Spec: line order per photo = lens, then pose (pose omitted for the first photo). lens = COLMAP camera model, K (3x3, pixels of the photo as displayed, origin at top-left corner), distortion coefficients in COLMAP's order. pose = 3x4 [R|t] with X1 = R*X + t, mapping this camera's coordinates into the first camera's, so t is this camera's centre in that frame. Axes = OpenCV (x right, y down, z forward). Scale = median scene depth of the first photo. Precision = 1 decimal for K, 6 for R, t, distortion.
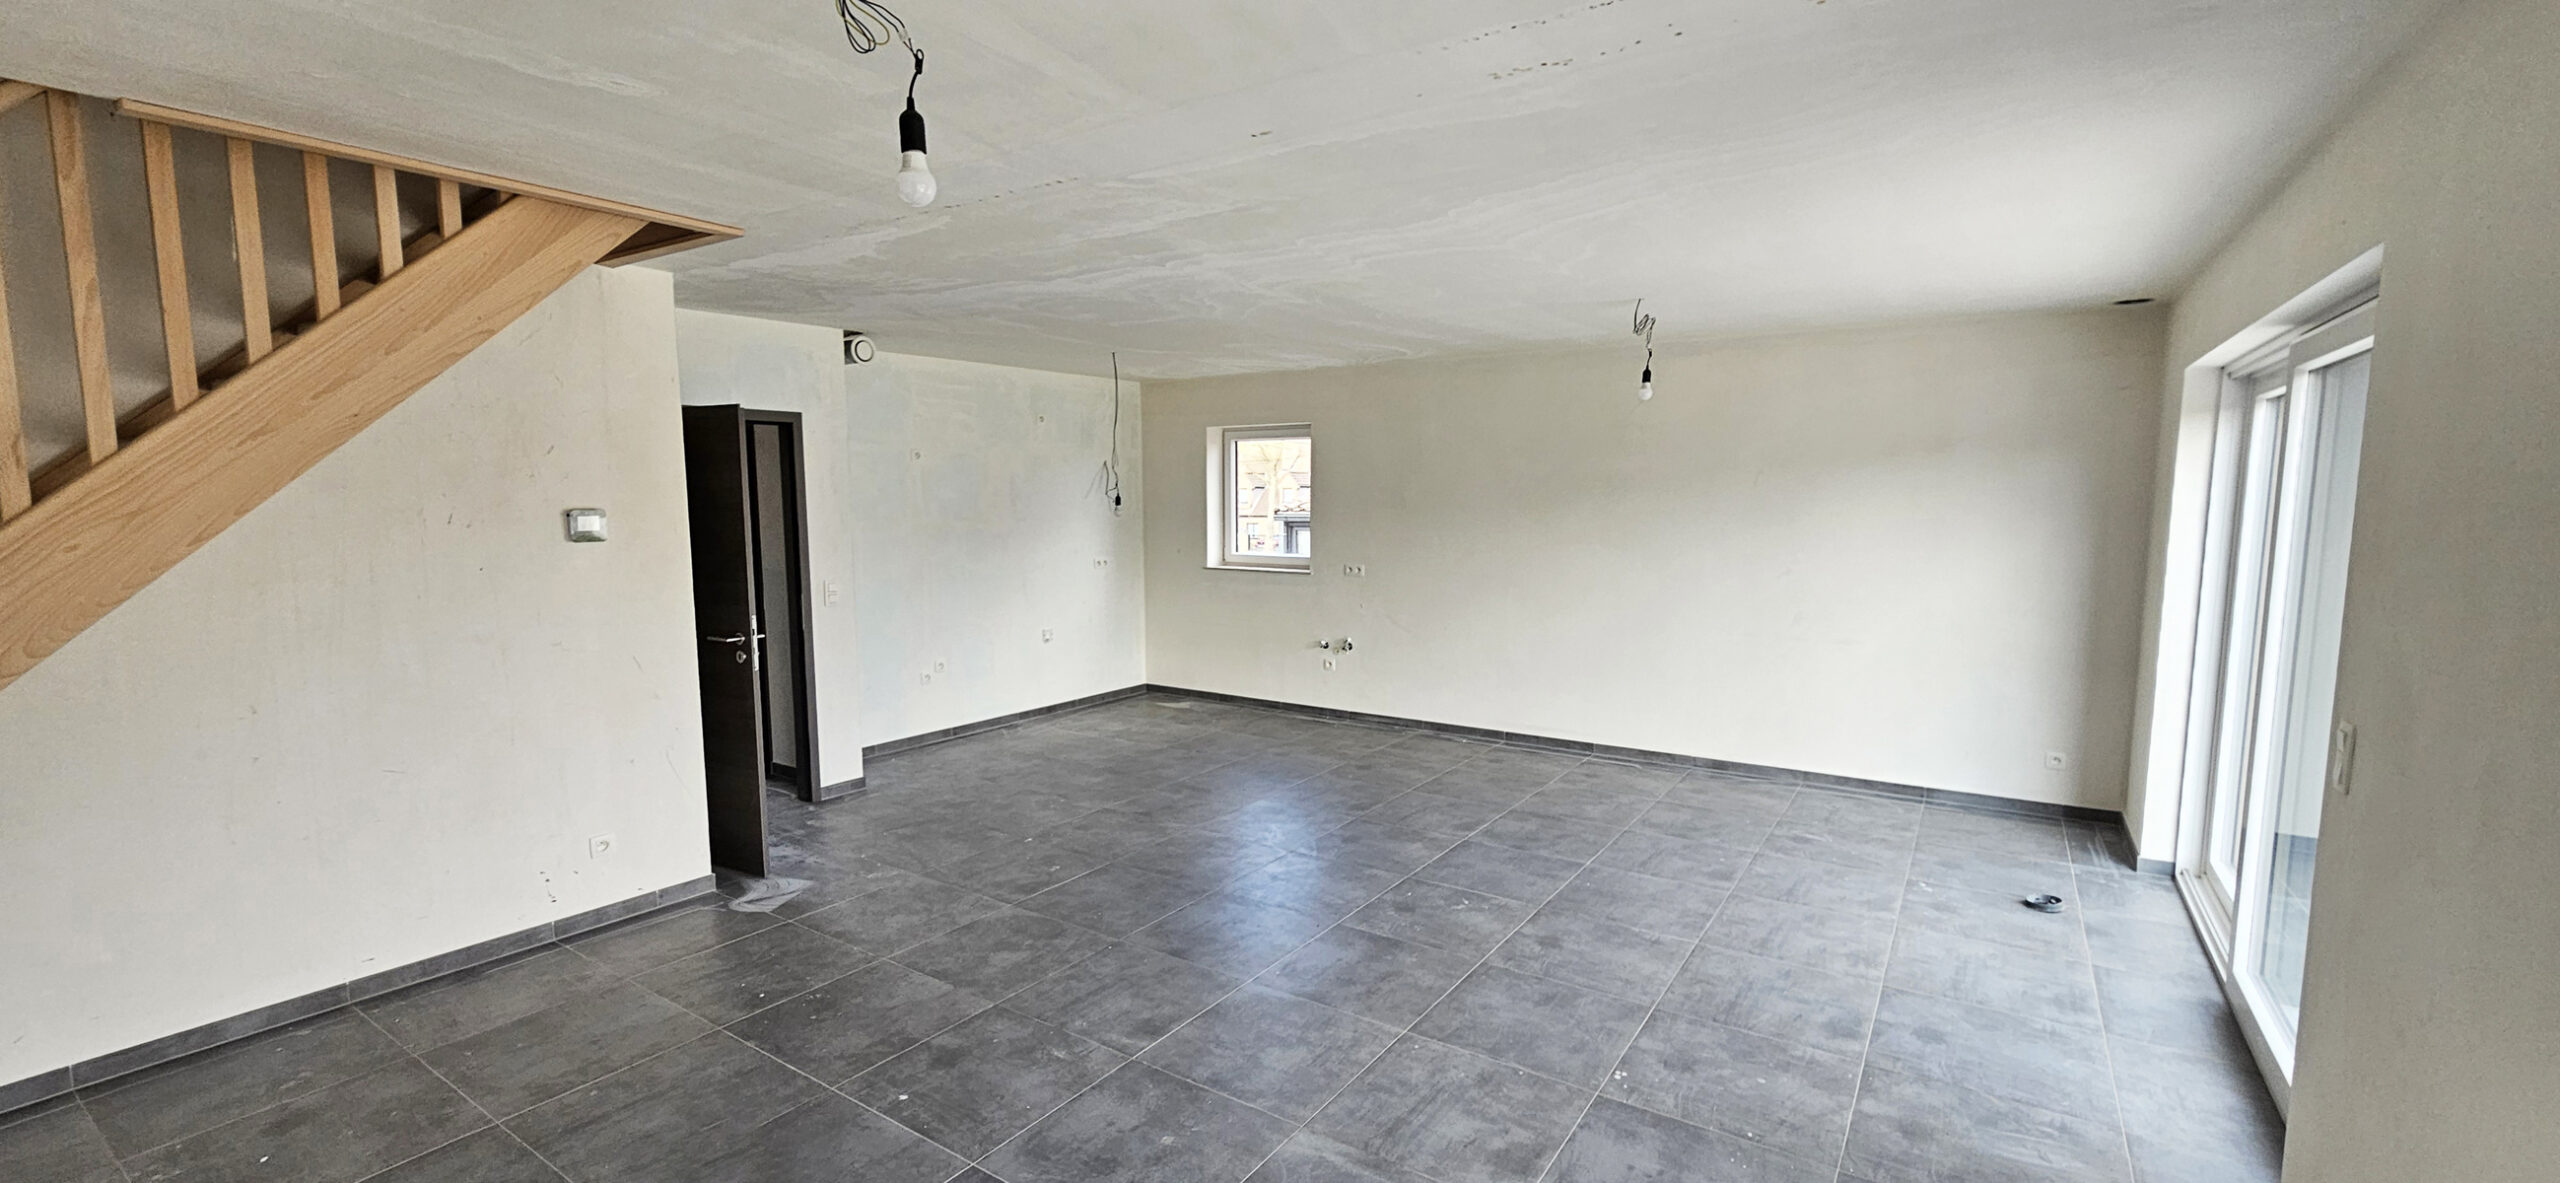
lens RADIAL K [[1055.4, 0, 1263.7], [0, 1055.4, 603.6], [0, 0, 1]] dist [0.004673, 0.000055]
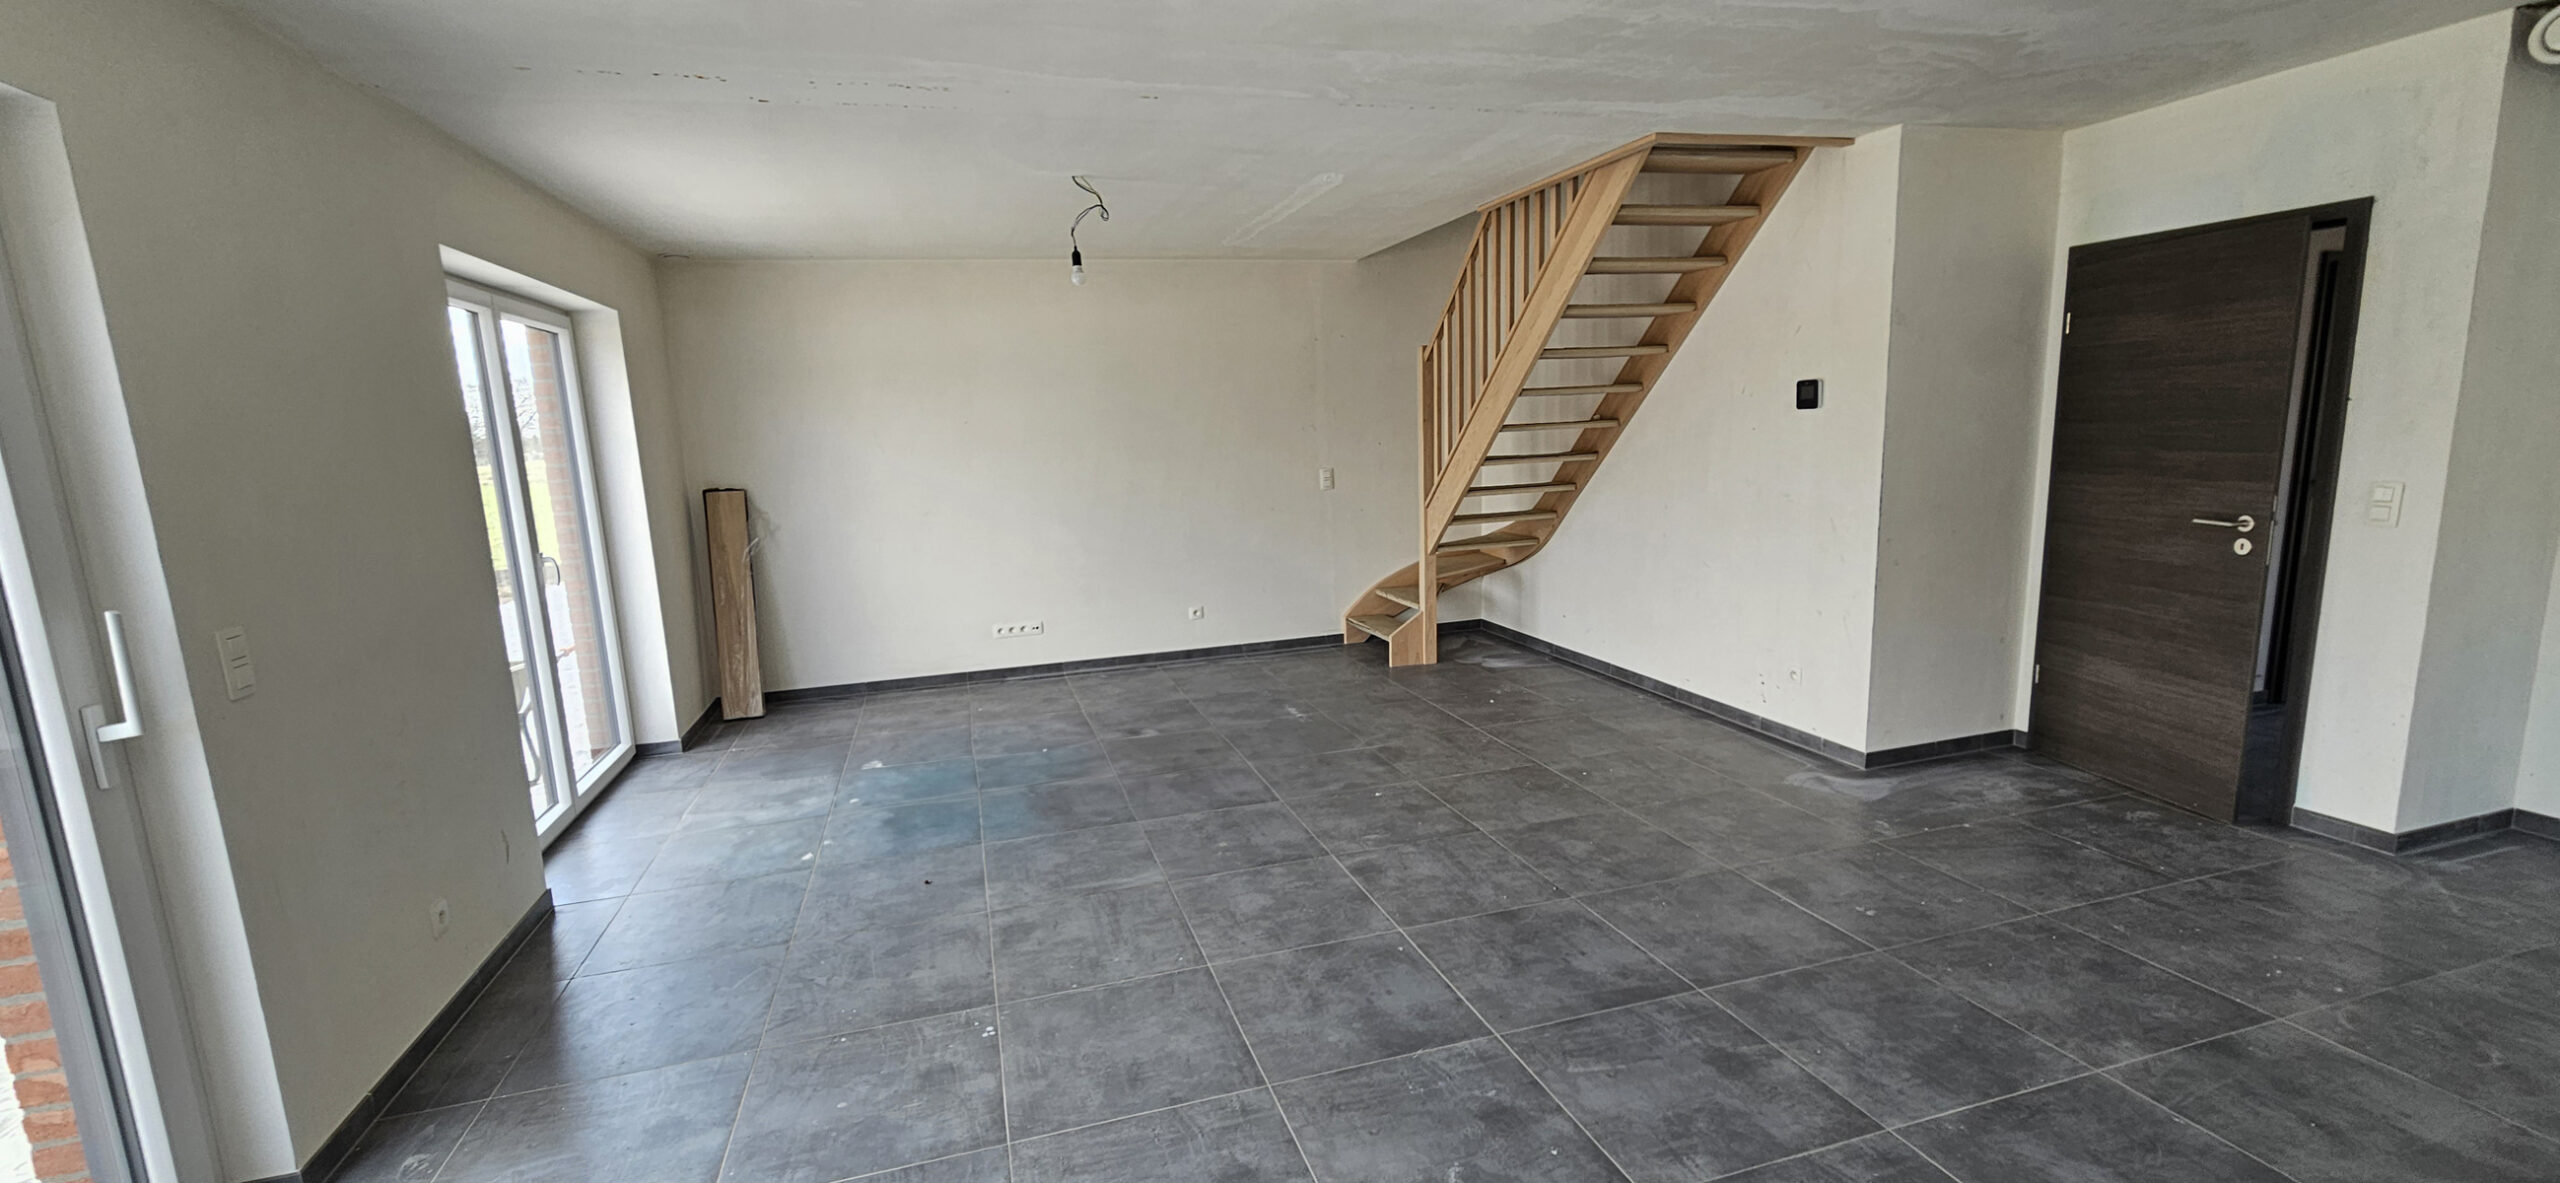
lens RADIAL K [[1055.4, 0, 1264.7], [0, 1055.4, 598.5], [0, 0, 1]] dist [0.004673, 0.000055]
pose [[-0.625478, 0.157981, -0.764081, 0.787522], [-0.038445, 0.971857, 0.232411, -0.129364], [0.779294, 0.174743, -0.601802, 1.593358]]
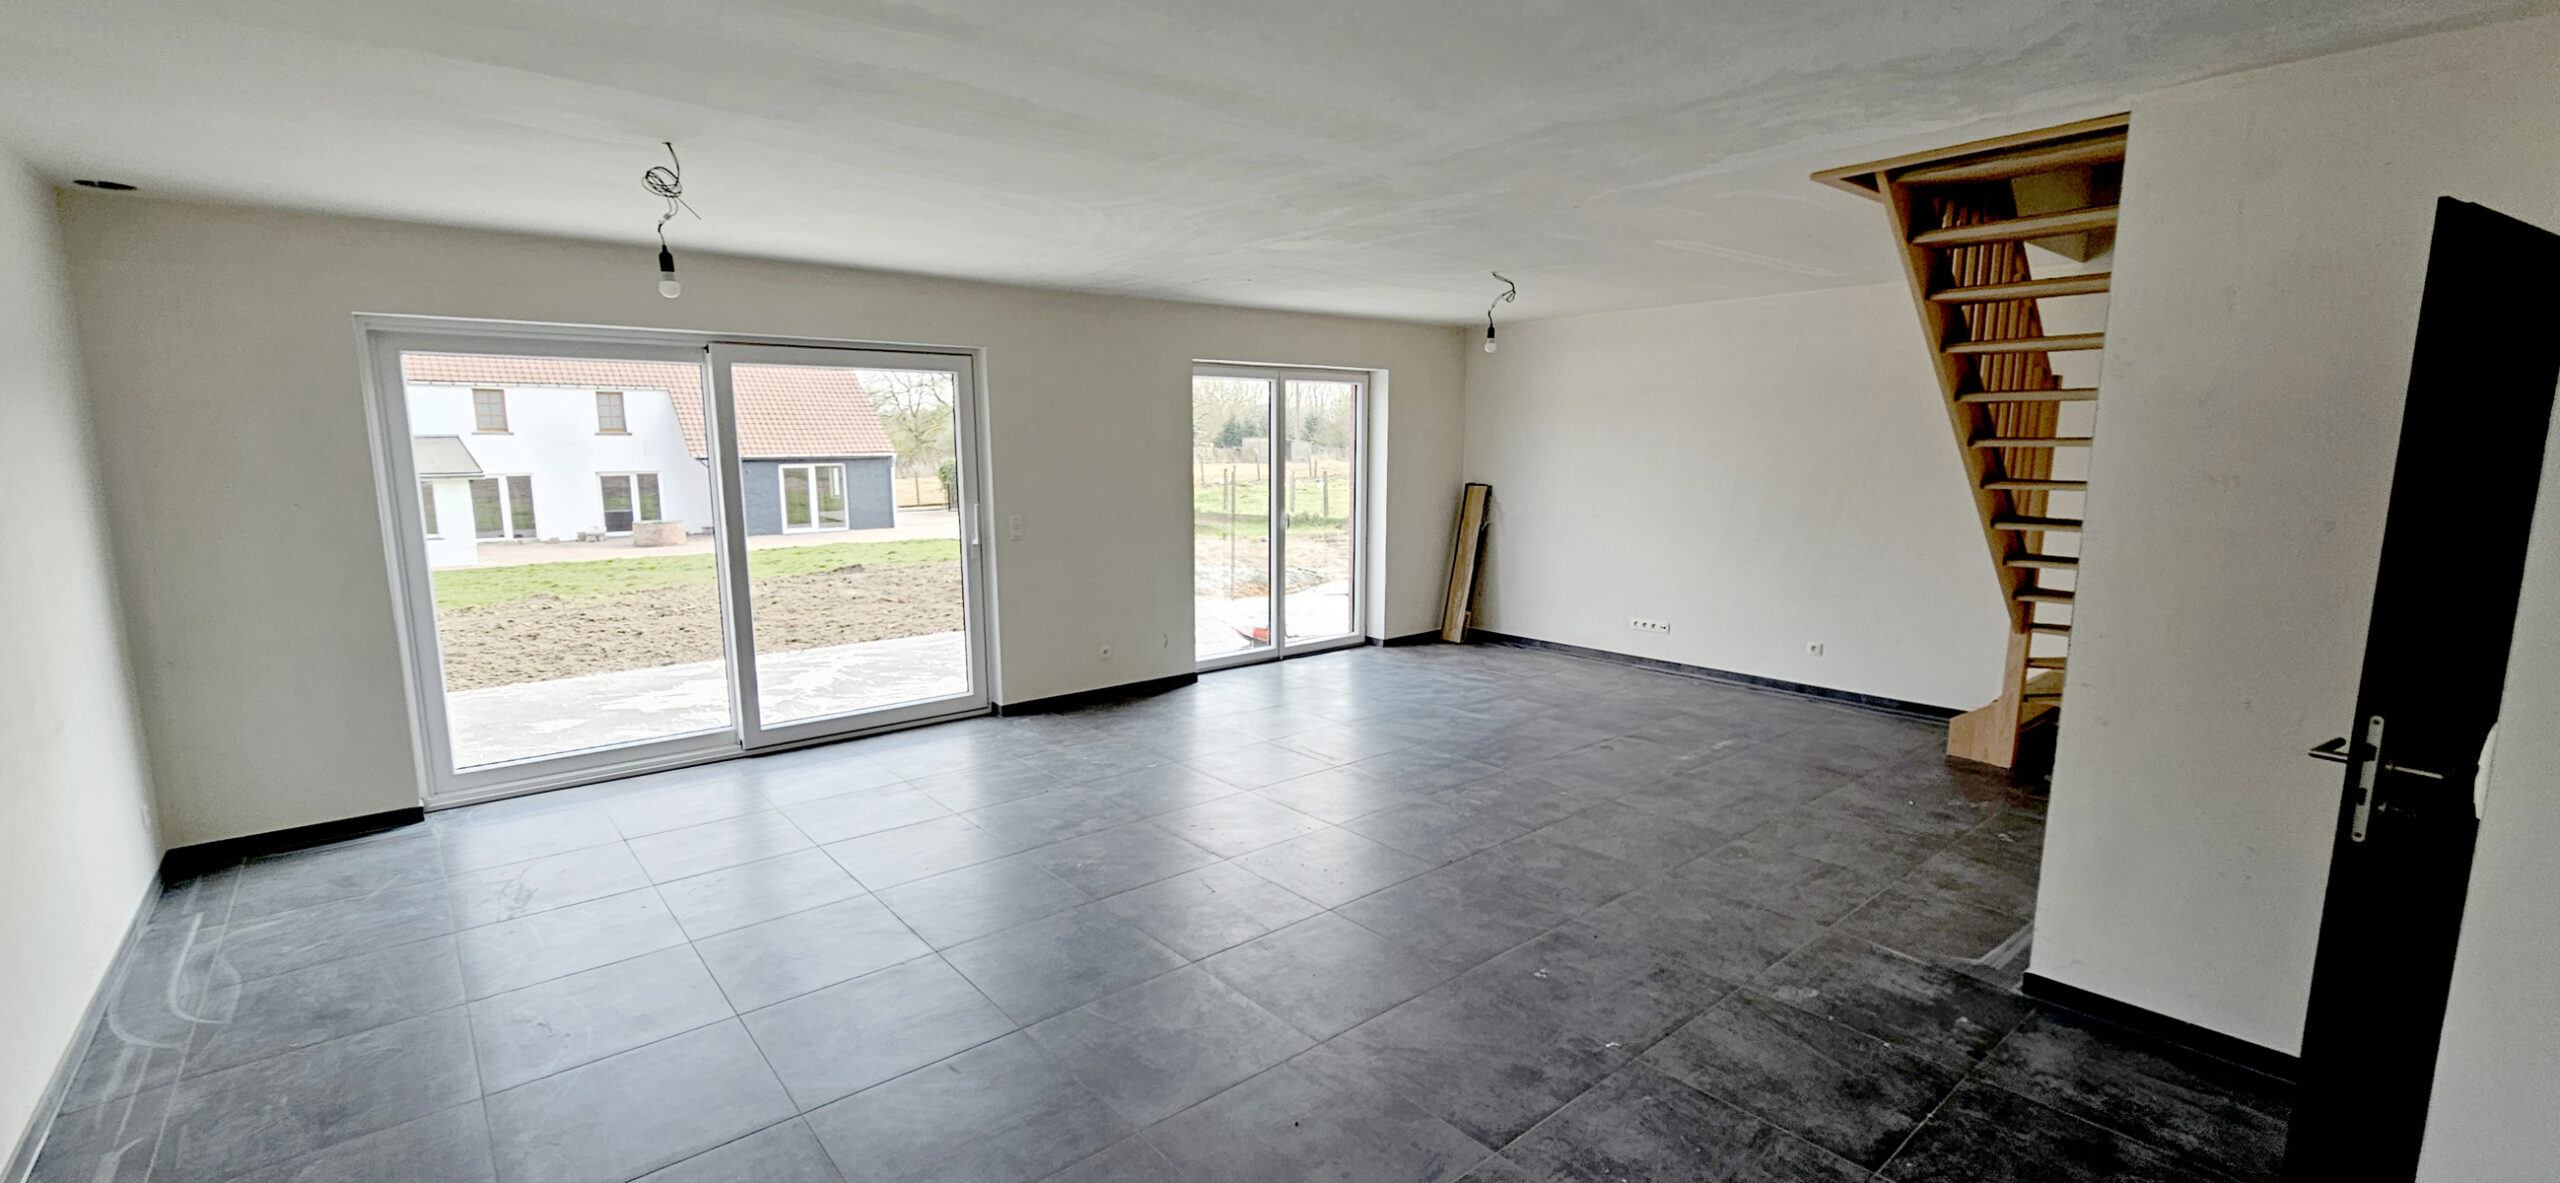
lens RADIAL K [[1055.4, 0, 1272.2], [0, 1055.4, 597.3], [0, 0, 1]] dist [0.004673, 0.000055]
pose [[-0.965708, -0.031562, 0.257706, -0.292609], [0.033802, 0.968852, 0.245323, -0.248665], [-0.257422, 0.245622, -0.934561, 2.431670]]
